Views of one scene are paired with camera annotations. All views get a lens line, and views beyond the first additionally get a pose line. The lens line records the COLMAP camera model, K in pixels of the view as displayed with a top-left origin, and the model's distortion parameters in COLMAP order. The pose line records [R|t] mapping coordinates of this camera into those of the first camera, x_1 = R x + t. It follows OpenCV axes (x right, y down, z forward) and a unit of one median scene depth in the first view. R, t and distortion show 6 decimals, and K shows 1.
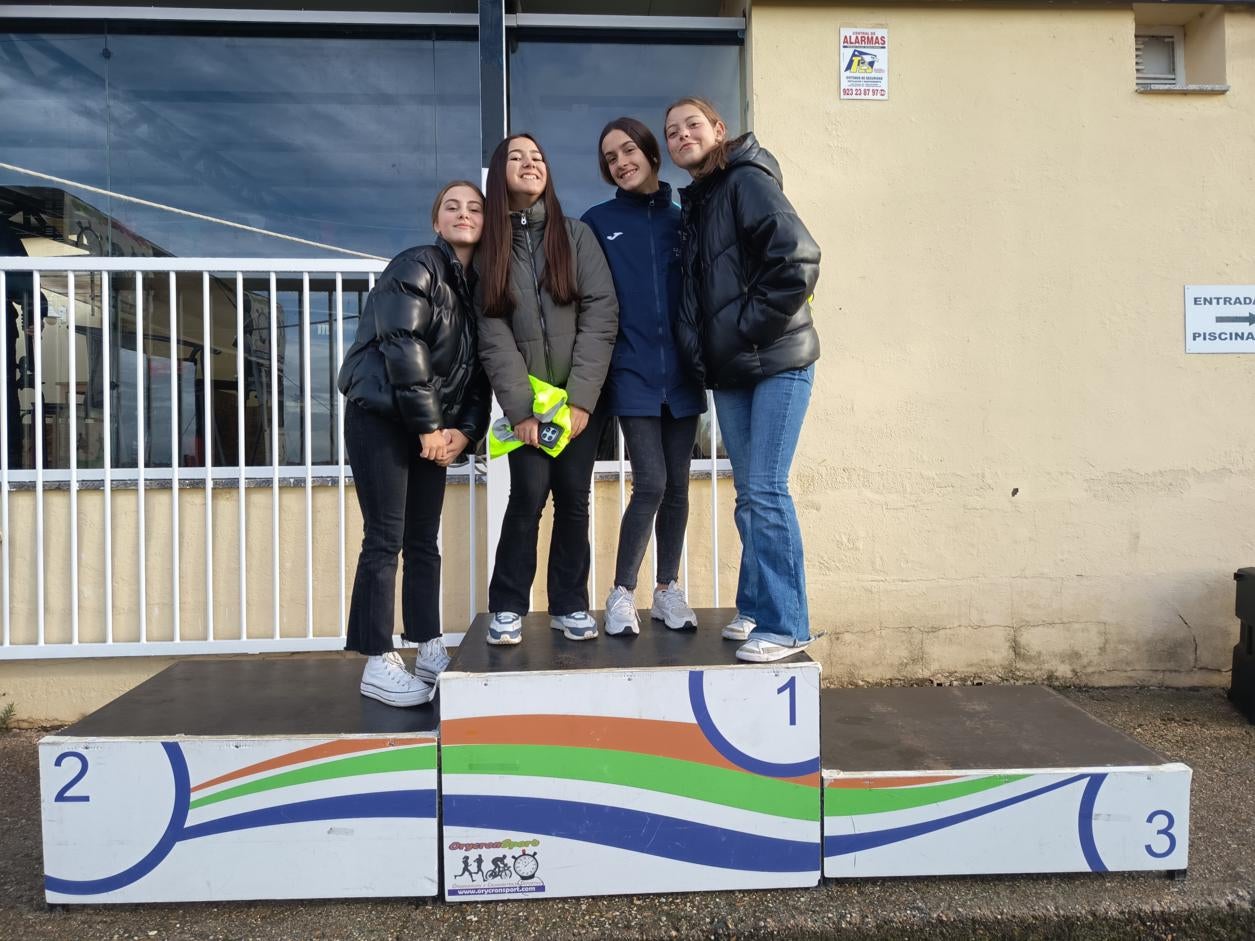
lens RADIAL K [[987.3, 0, 632.0], [0, 987.3, 452.8], [0, 0, 1]] dist [0.014120, -0.021077]
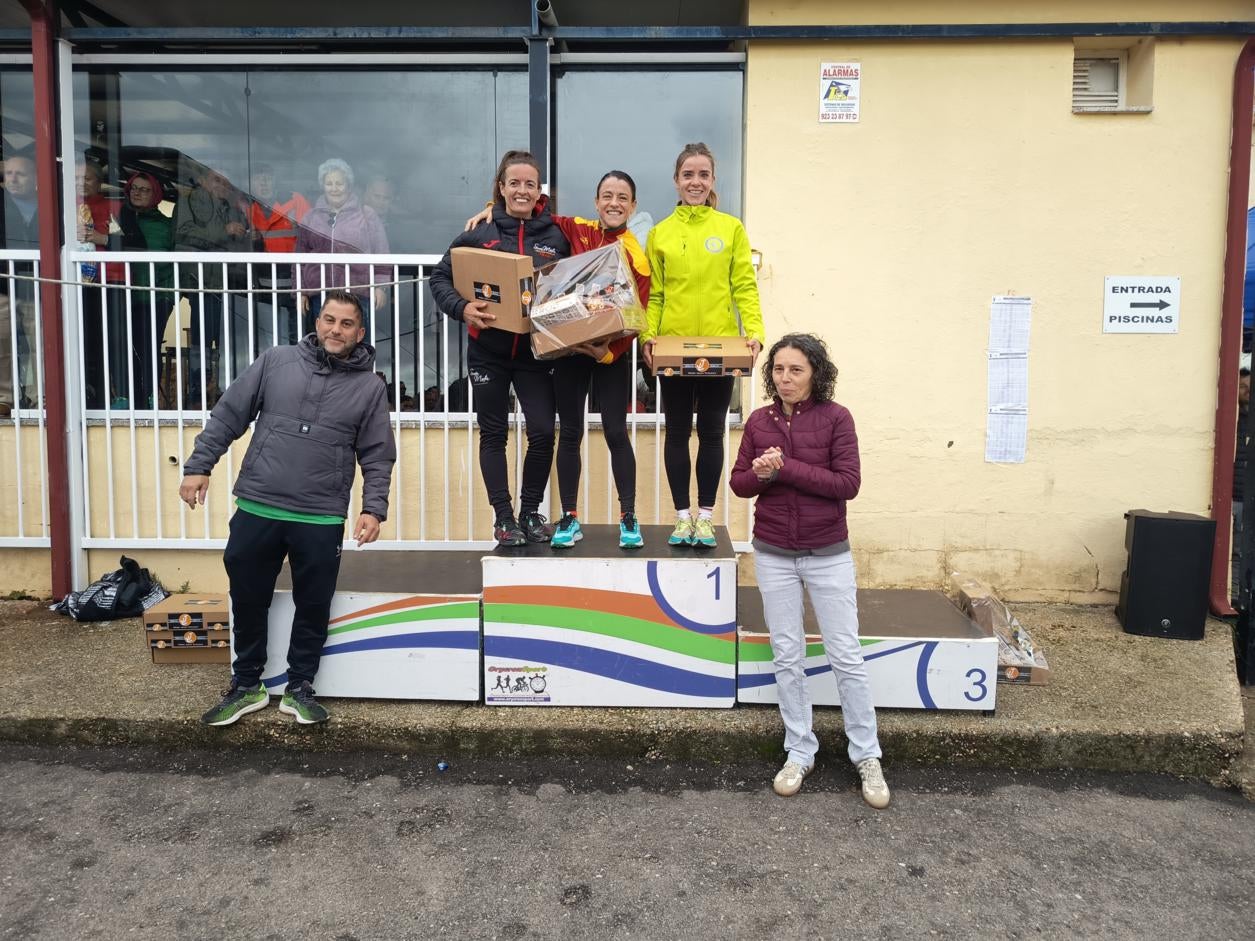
lens RADIAL K [[987.3, 0, 621.6], [0, 987.3, 467.0], [0, 0, 1]] dist [0.014120, -0.021077]
pose [[0.995298, 0.025438, -0.093457, 0.144274], [-0.018459, 0.997028, 0.074799, -0.026814], [0.095082, -0.072722, 0.992810, -0.436752]]
